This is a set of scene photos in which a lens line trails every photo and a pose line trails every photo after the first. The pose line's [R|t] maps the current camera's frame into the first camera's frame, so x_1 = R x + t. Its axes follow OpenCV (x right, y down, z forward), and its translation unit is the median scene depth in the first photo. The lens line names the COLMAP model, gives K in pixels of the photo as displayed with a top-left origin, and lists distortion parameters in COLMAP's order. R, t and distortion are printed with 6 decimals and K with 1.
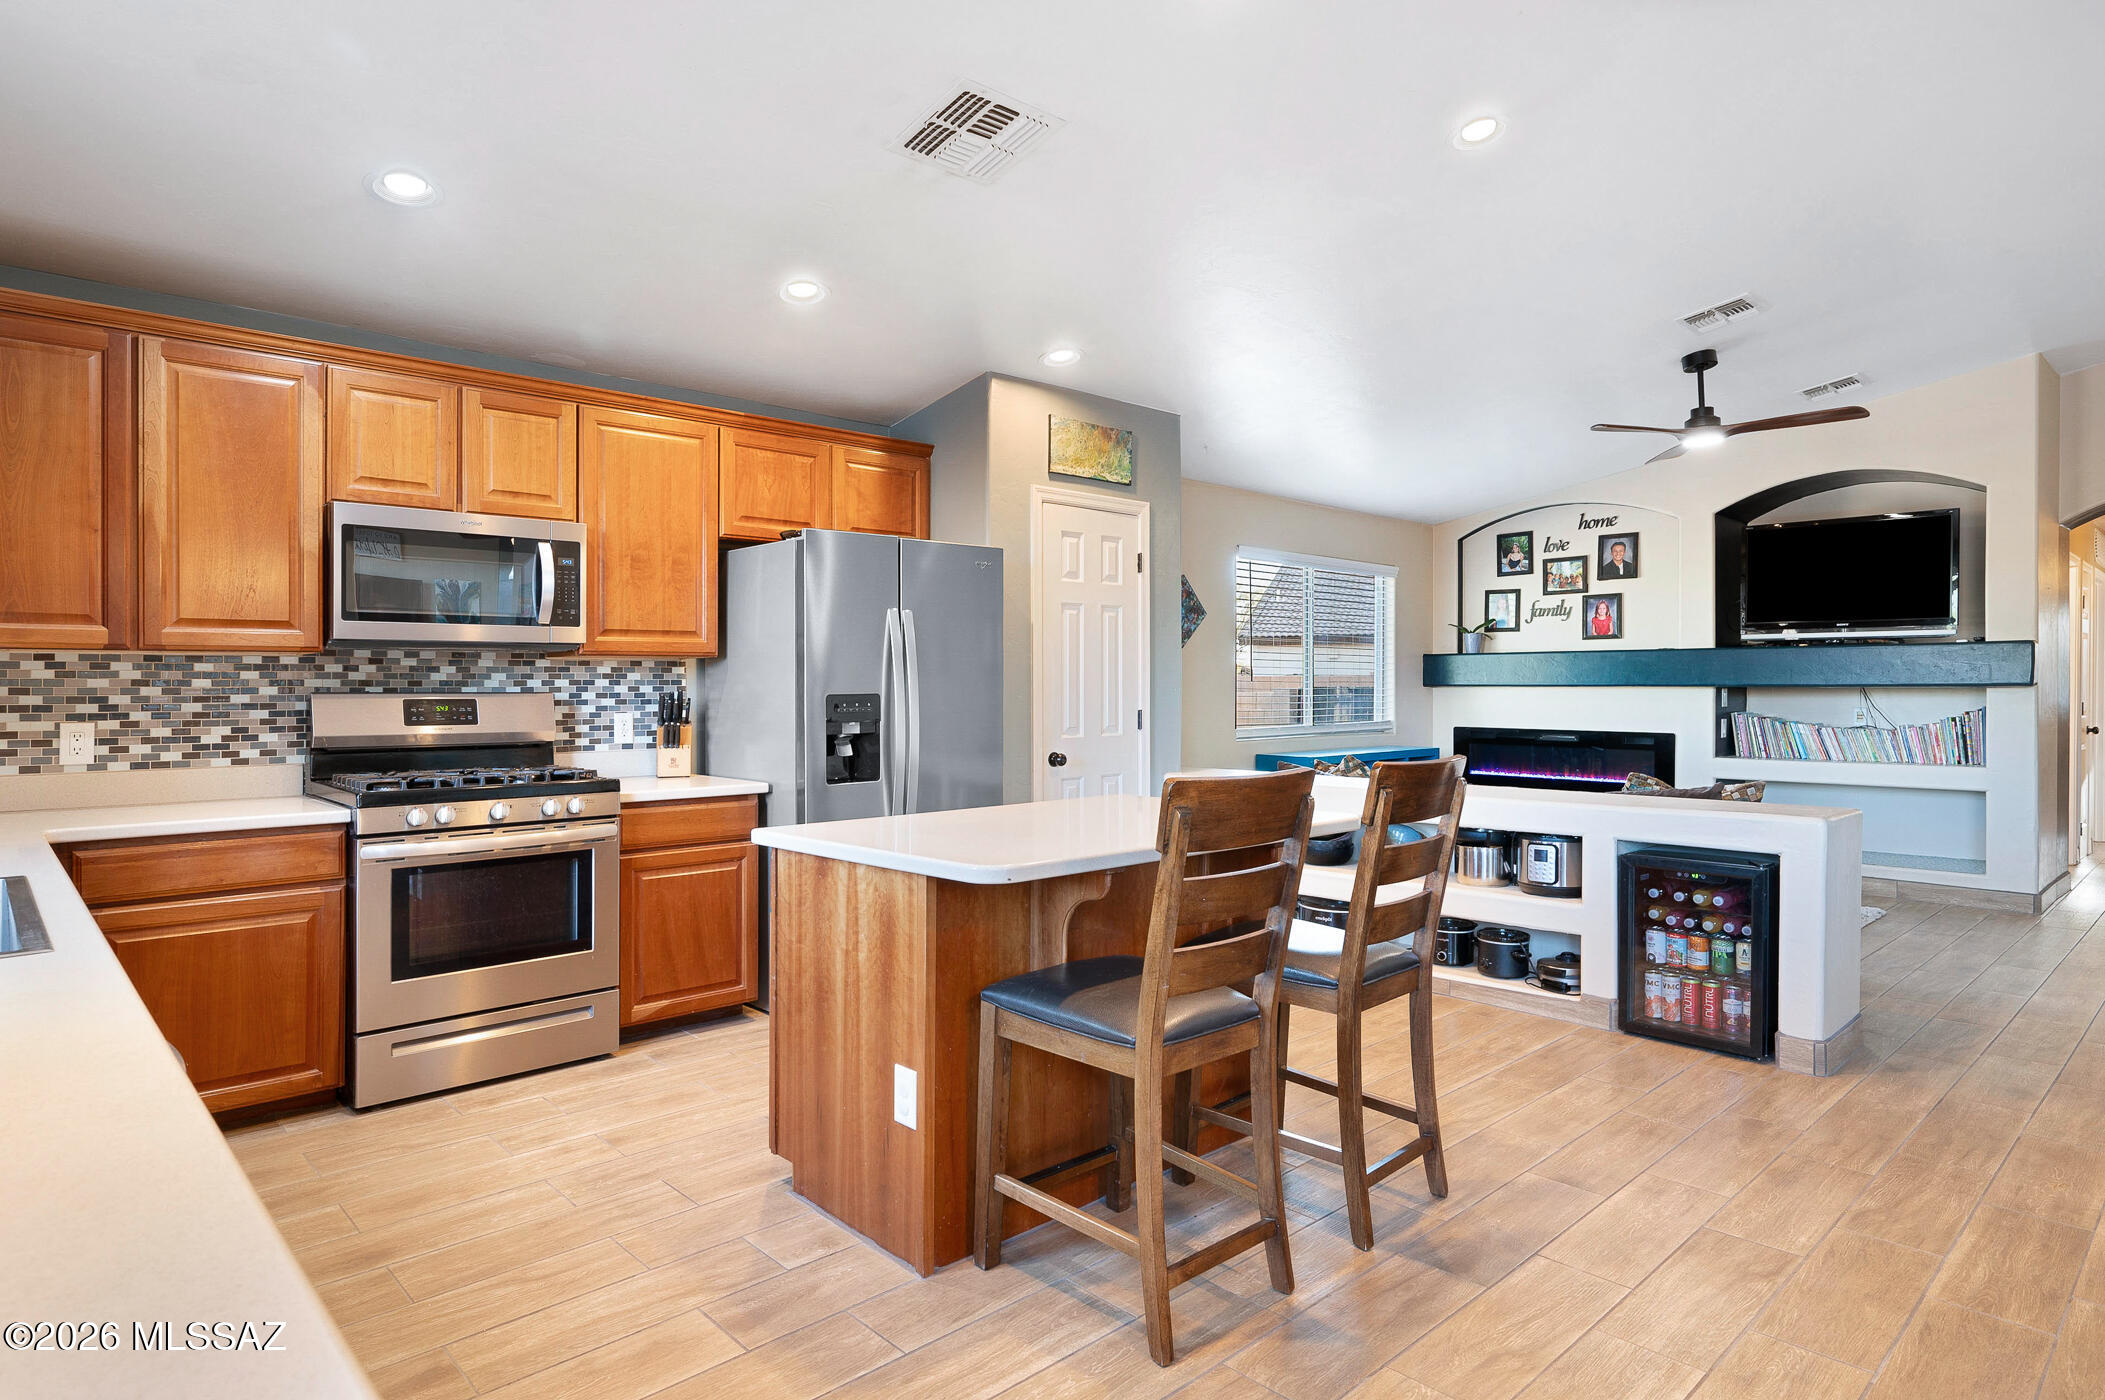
lens RADIAL K [[1183.1, 0, 1064.2], [0, 1183.1, 700.4], [0, 0, 1]] dist [0.002098, 0.000102]
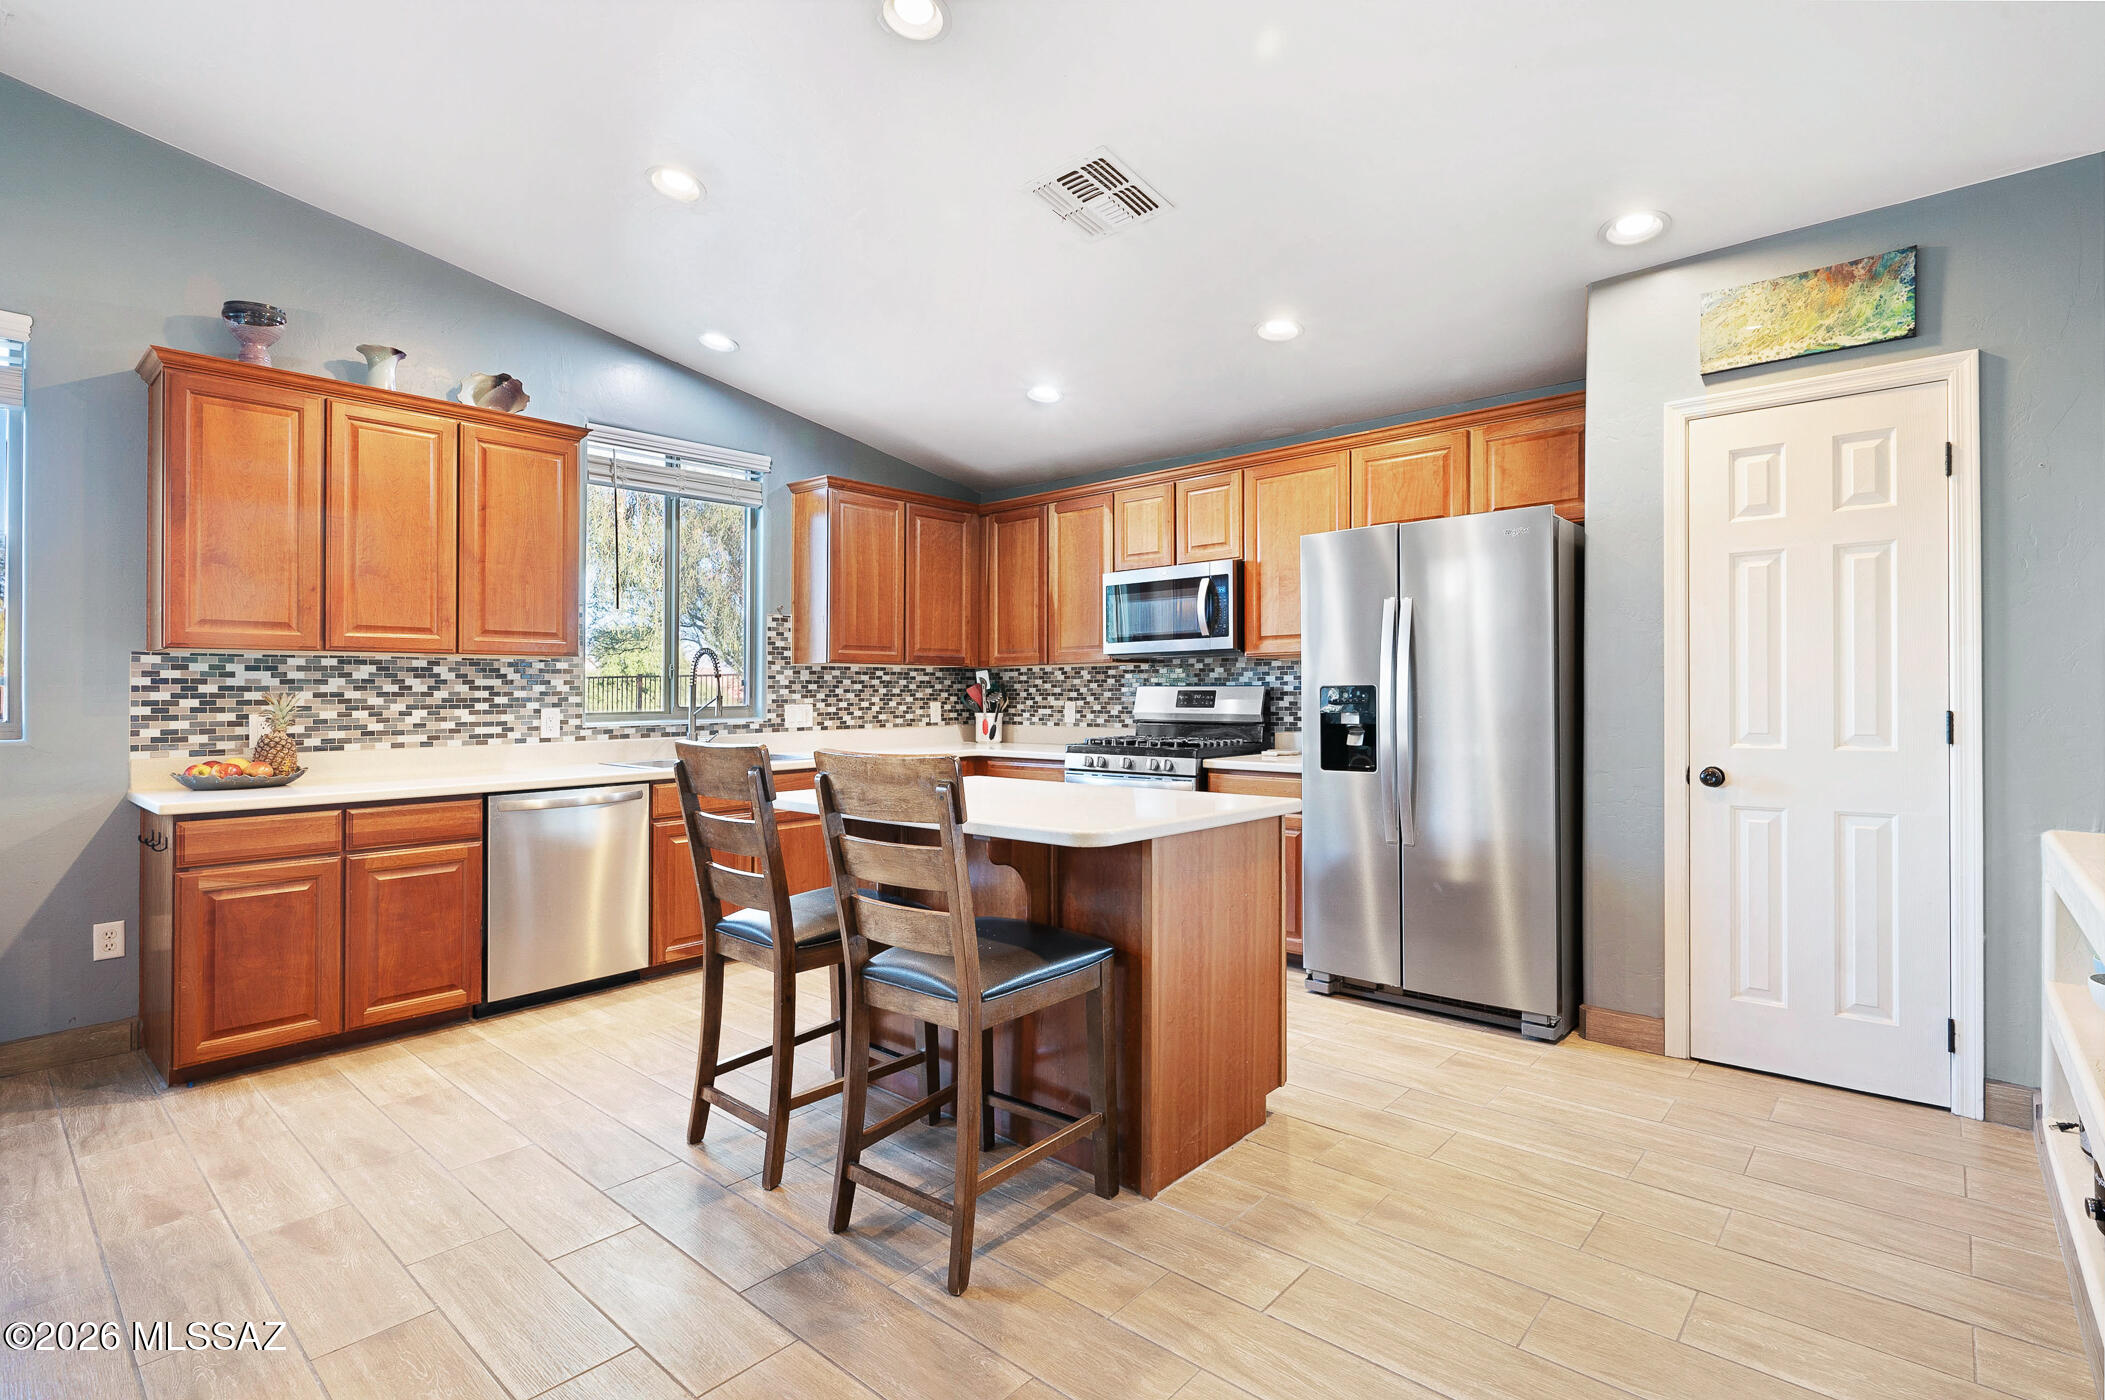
lens RADIAL K [[1014.5, 0, 1054.8], [0, 1014.5, 686.5], [0, 0, 1]] dist [0.002296, 0.001710]
pose [[0.077436, -0.002013, -0.996995, 0.780561], [-0.001939, 0.999996, -0.002170, -0.002715], [0.996995, 0.002101, 0.077432, 0.766007]]
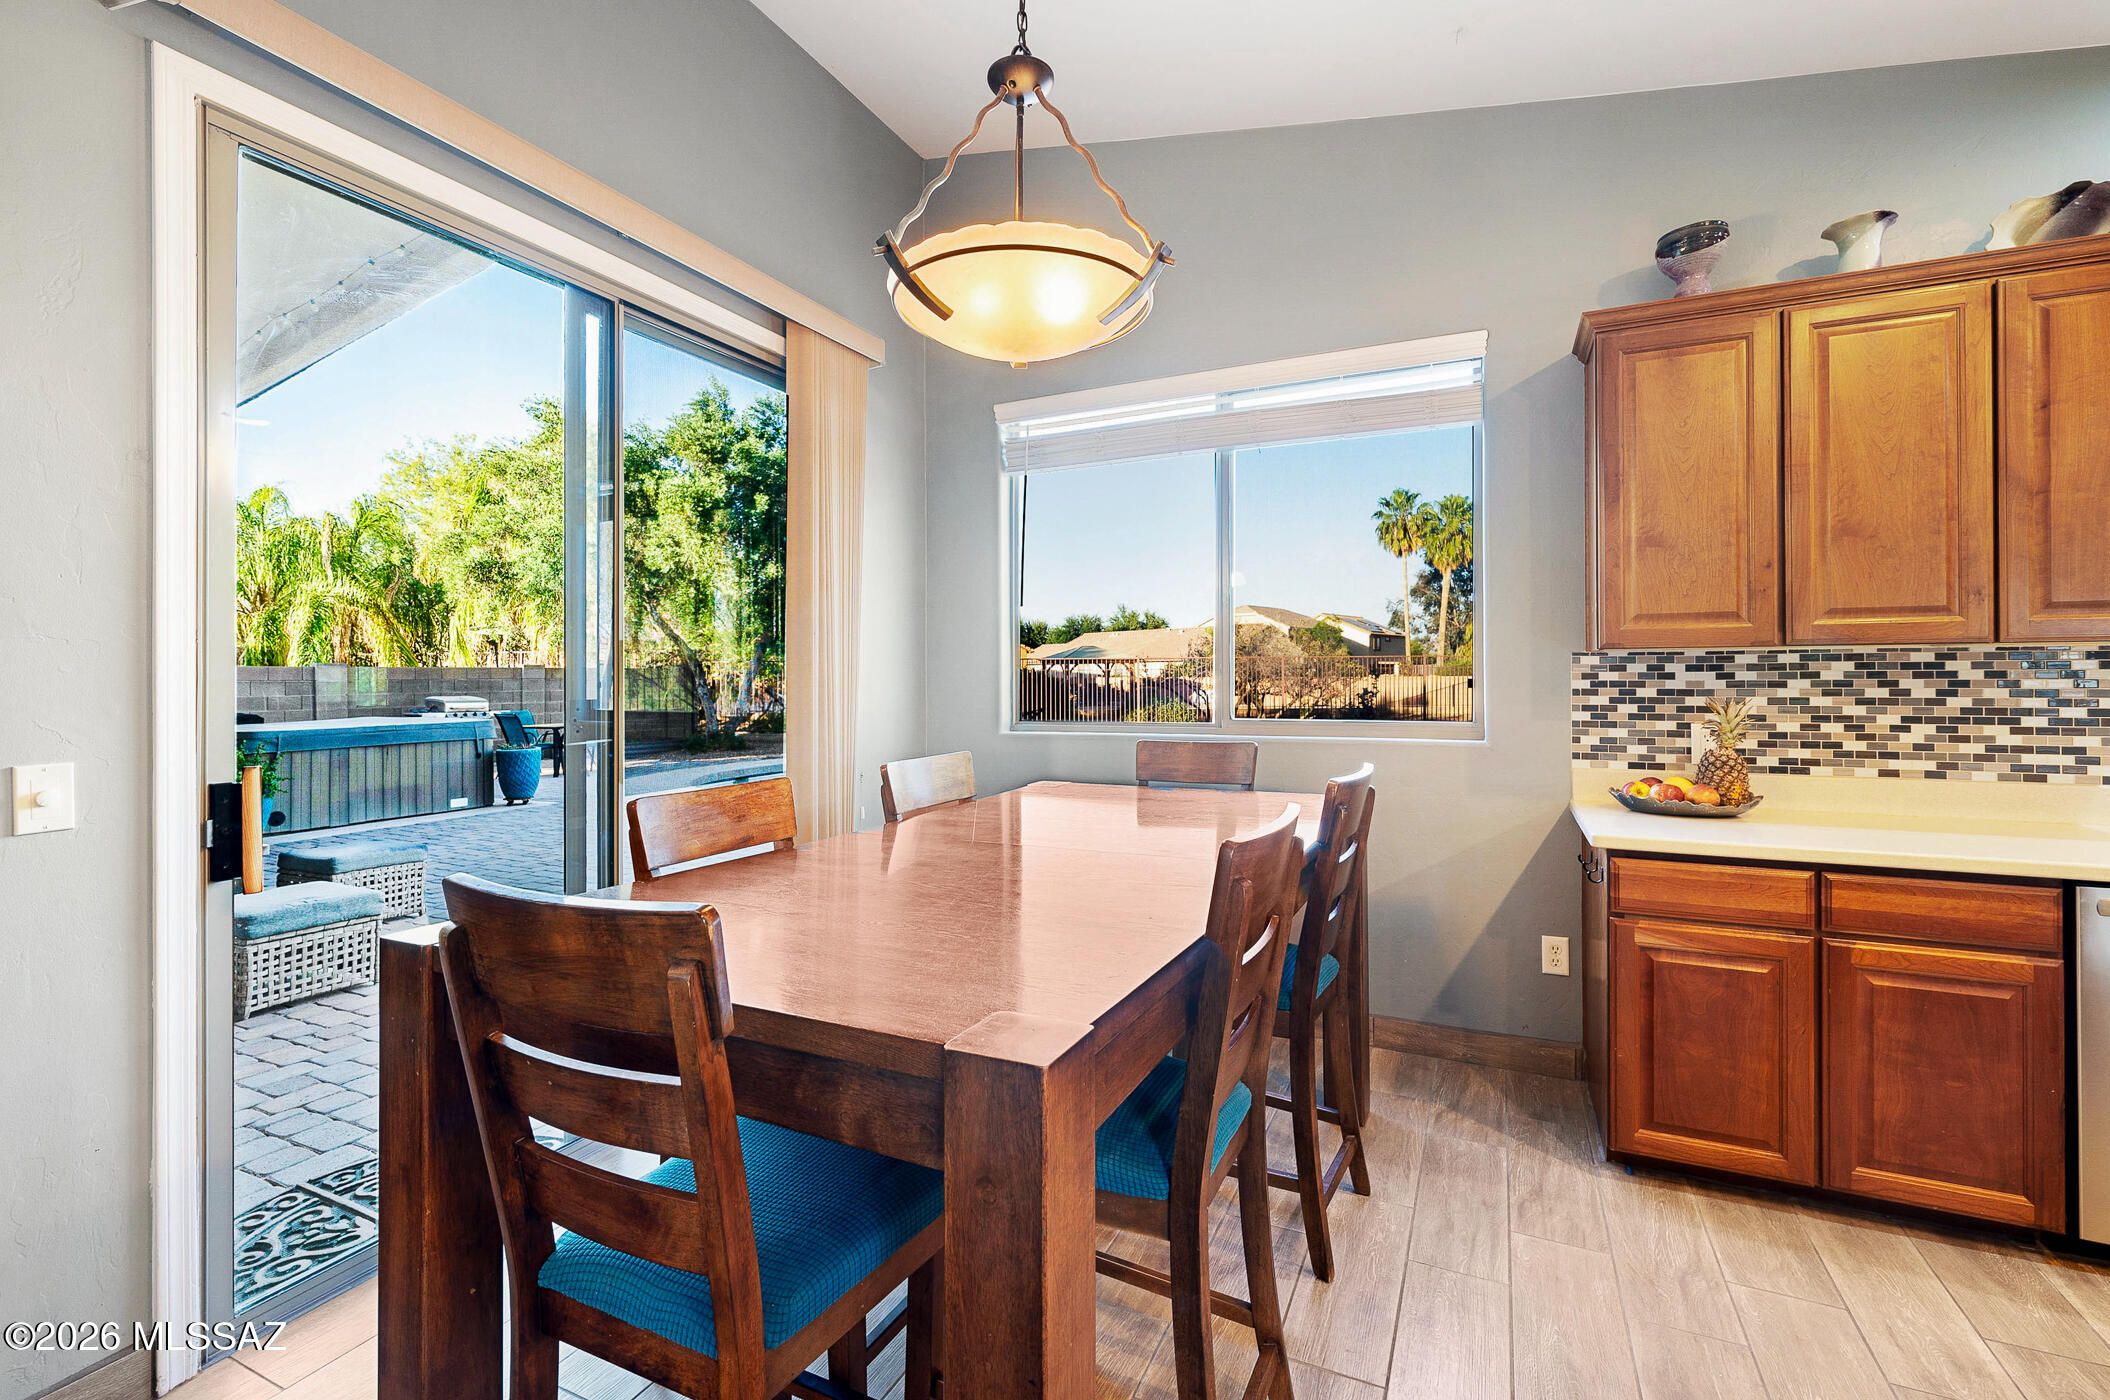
lens RADIAL K [[909.3, 0, 1060.6], [0, 909.3, 664.8], [0, 0, 1]] dist [-0.009069, 0.001850]
pose [[-0.933266, 0.005569, -0.359143, 0.772256], [0.006651, 0.999976, -0.001777, -0.003359], [0.359124, -0.004047, -0.933281, 0.760509]]
